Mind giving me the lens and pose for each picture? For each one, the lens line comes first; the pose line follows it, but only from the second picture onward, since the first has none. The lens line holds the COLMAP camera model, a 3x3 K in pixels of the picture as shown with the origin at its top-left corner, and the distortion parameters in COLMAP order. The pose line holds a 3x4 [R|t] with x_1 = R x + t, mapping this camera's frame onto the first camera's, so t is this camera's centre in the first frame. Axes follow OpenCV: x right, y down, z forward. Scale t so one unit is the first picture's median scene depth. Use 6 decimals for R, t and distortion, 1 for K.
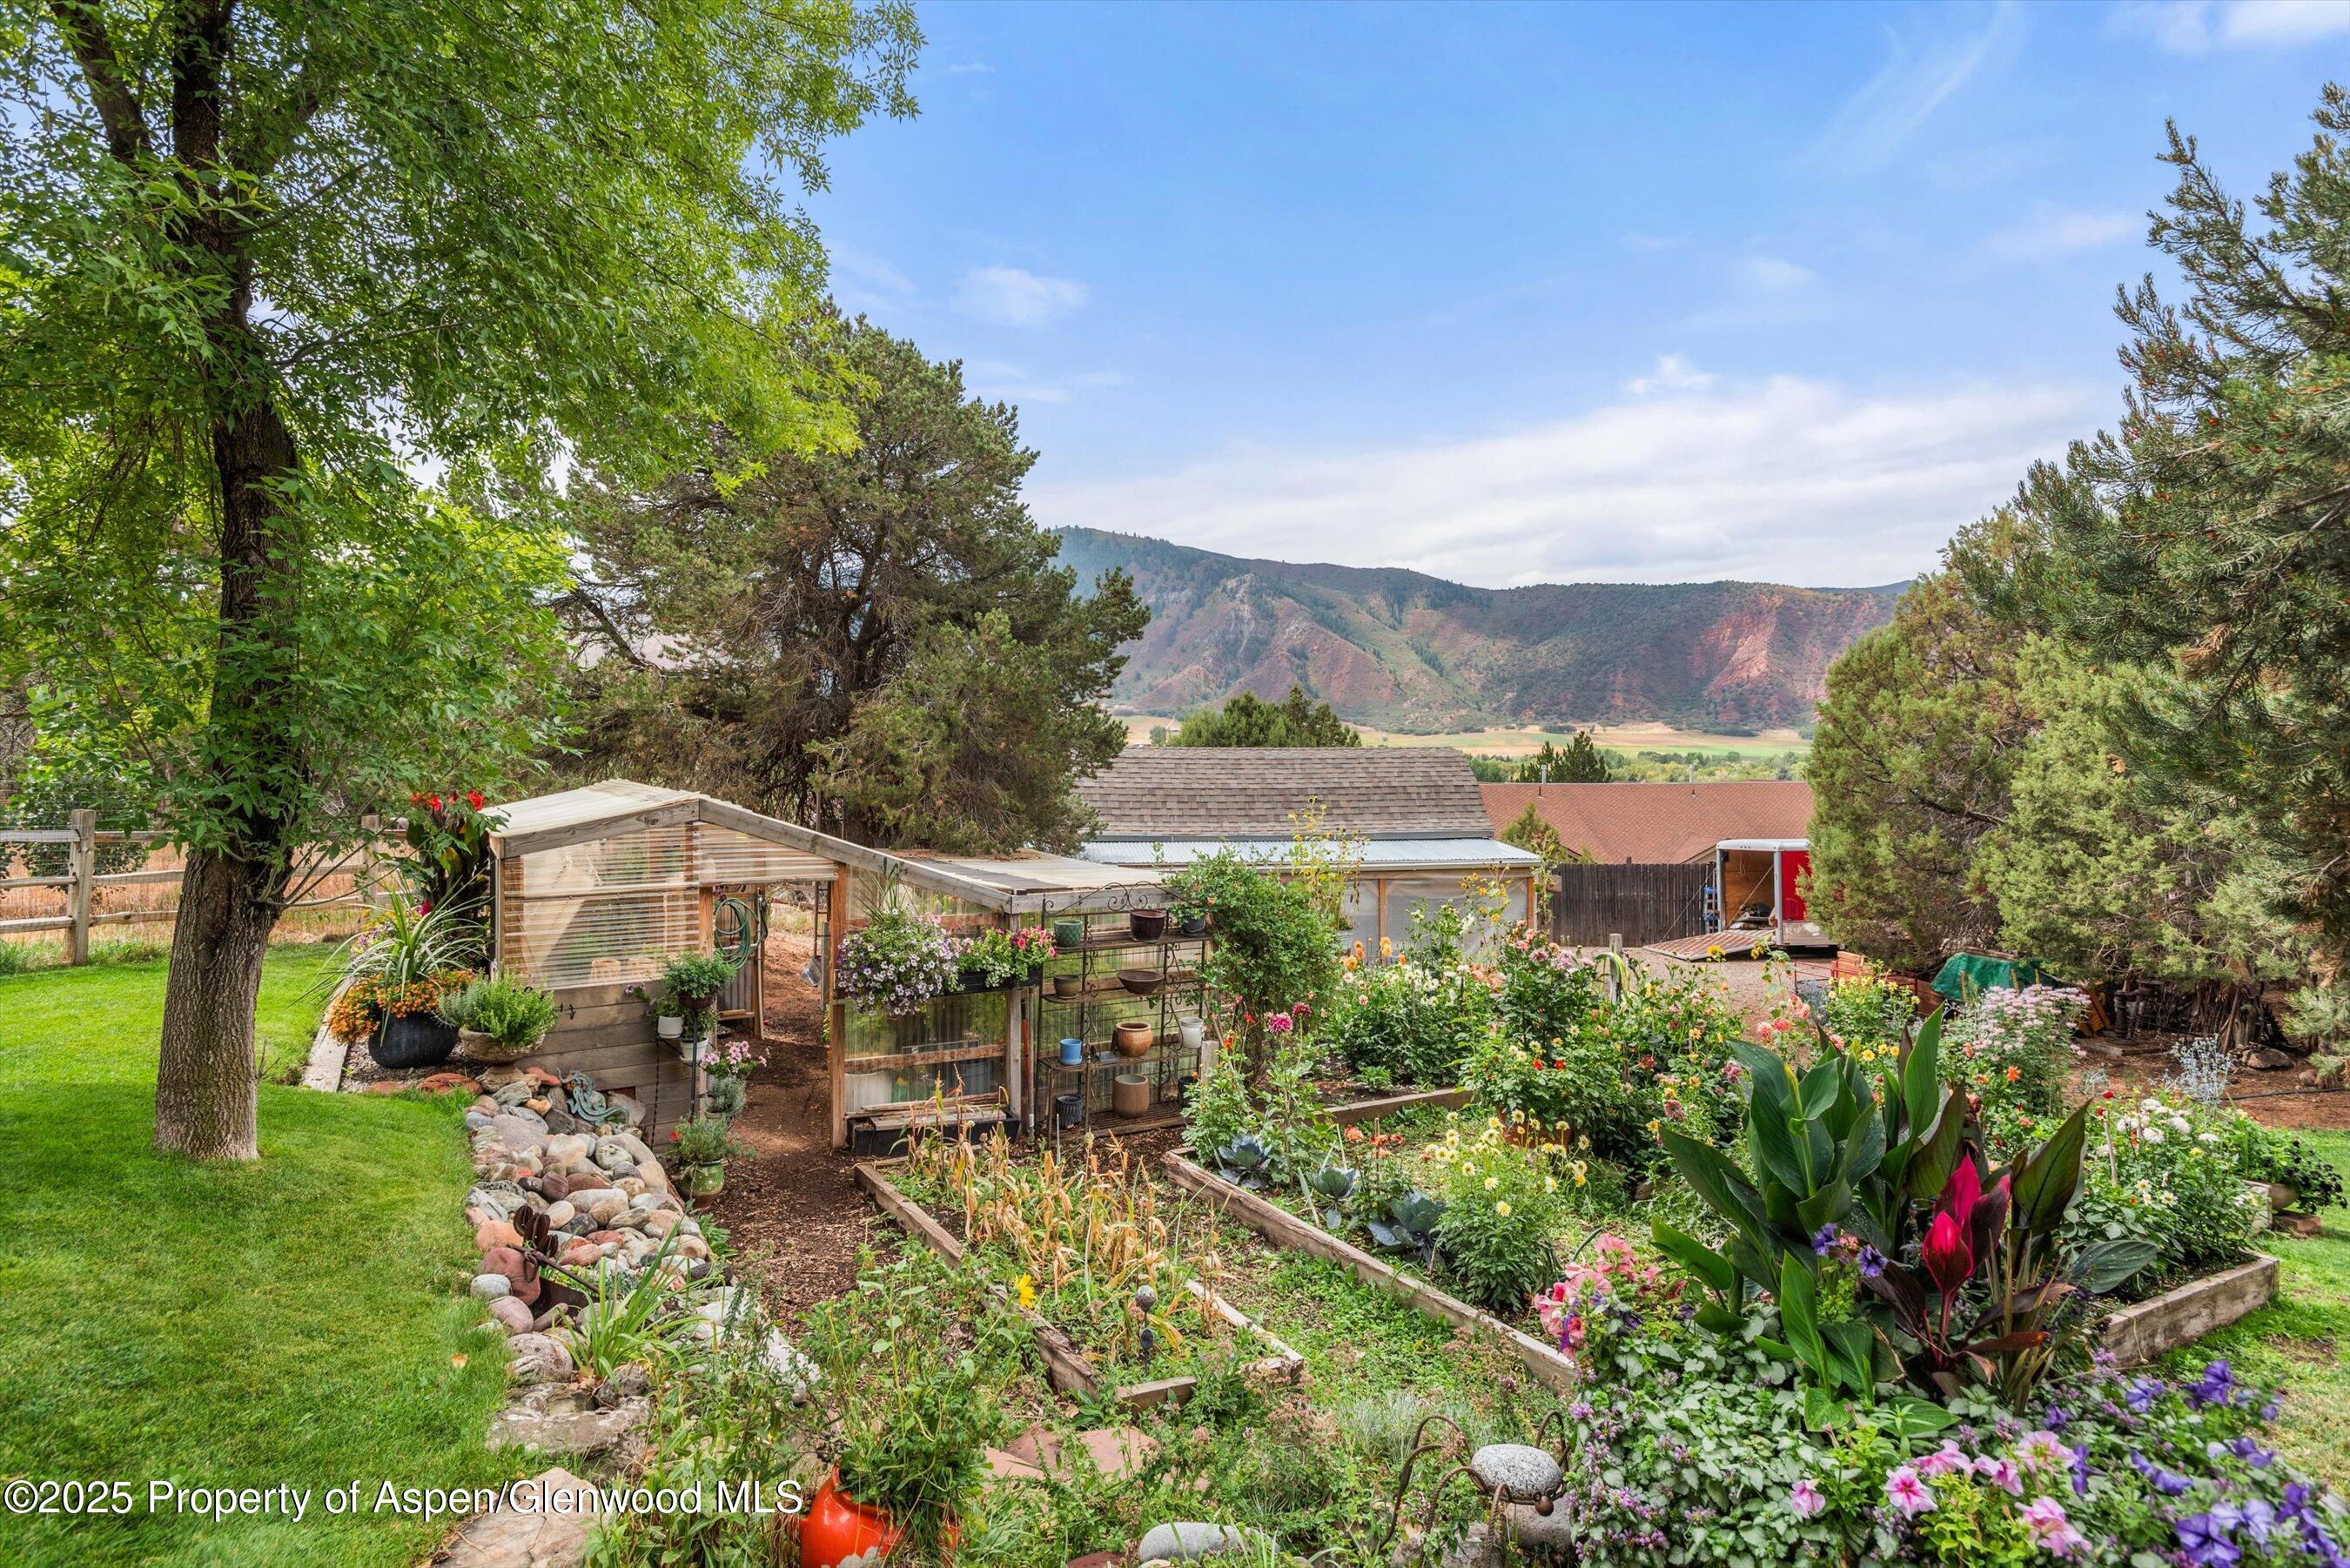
lens RADIAL K [[1108.1, 0, 1173.8], [0, 1108.1, 774.9], [0, 0, 1]] dist [0.026572, -0.012000]
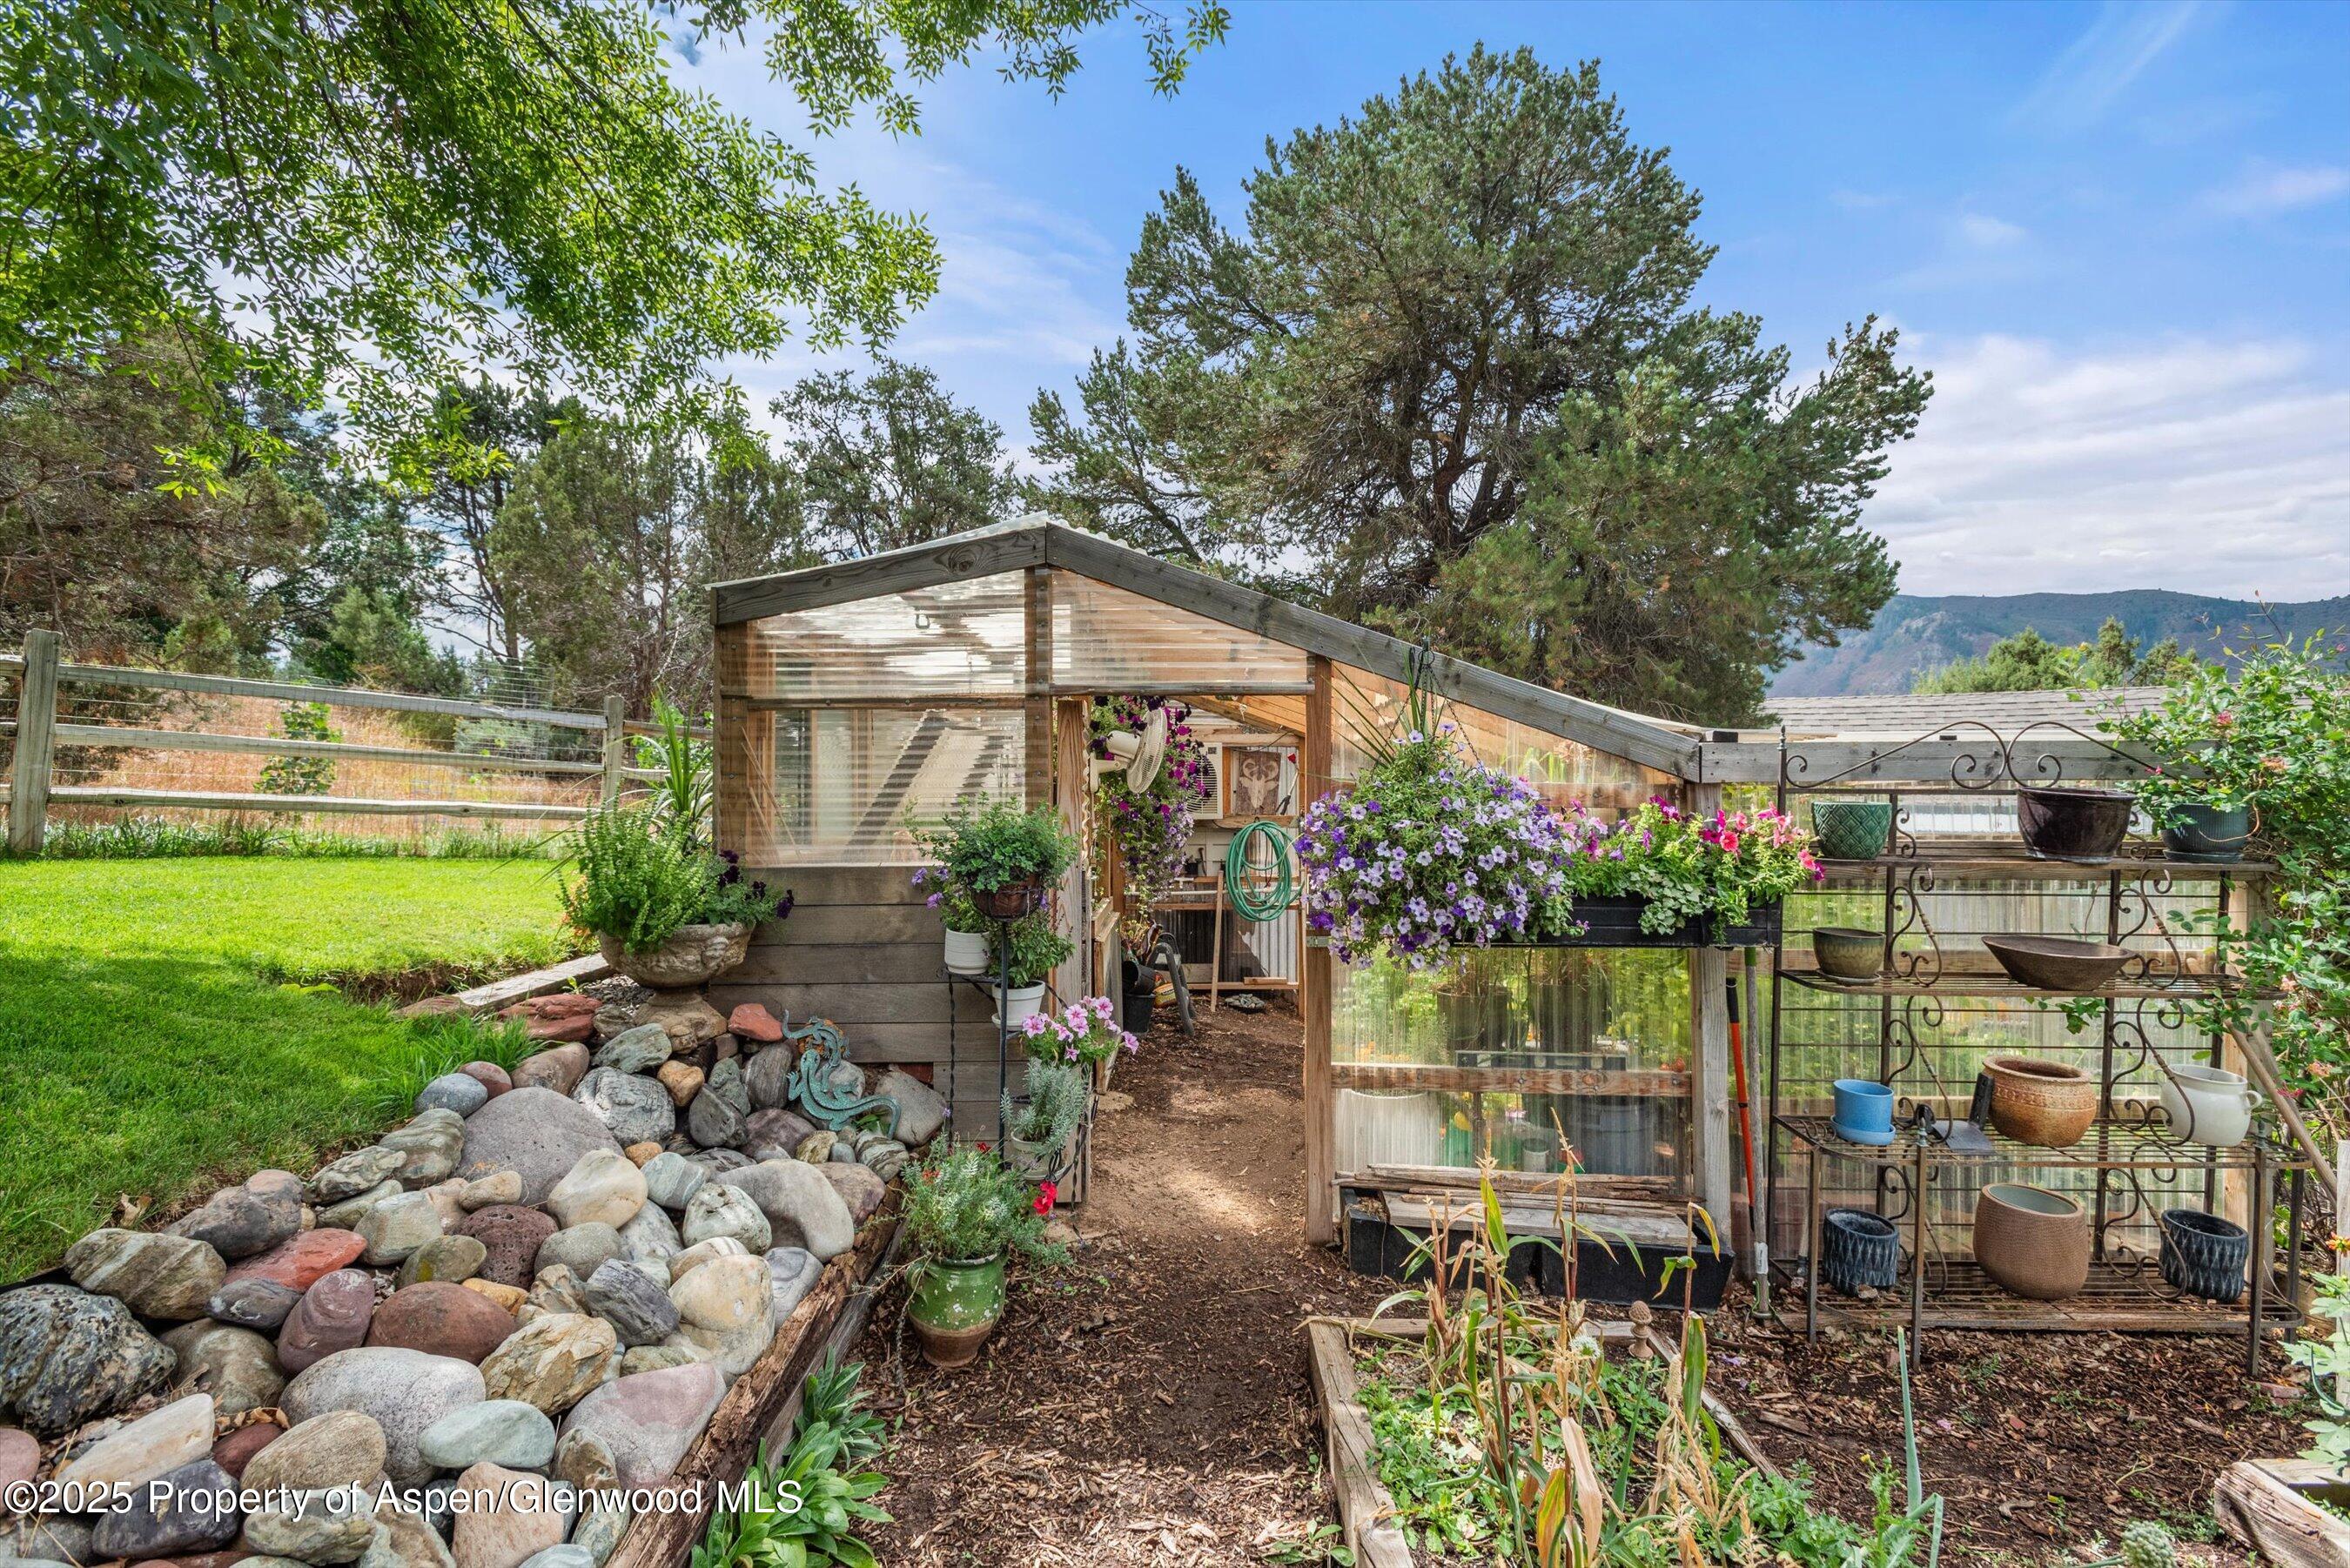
lens RADIAL K [[1108.1, 0, 1173.8], [0, 1108.1, 774.9], [0, 0, 1]] dist [0.026572, -0.012000]
pose [[0.843799, -0.016503, -0.536406, -0.087604], [0.014029, 0.999864, -0.008693, 0.127968], [0.536476, -0.000190, 0.843915, 0.526350]]
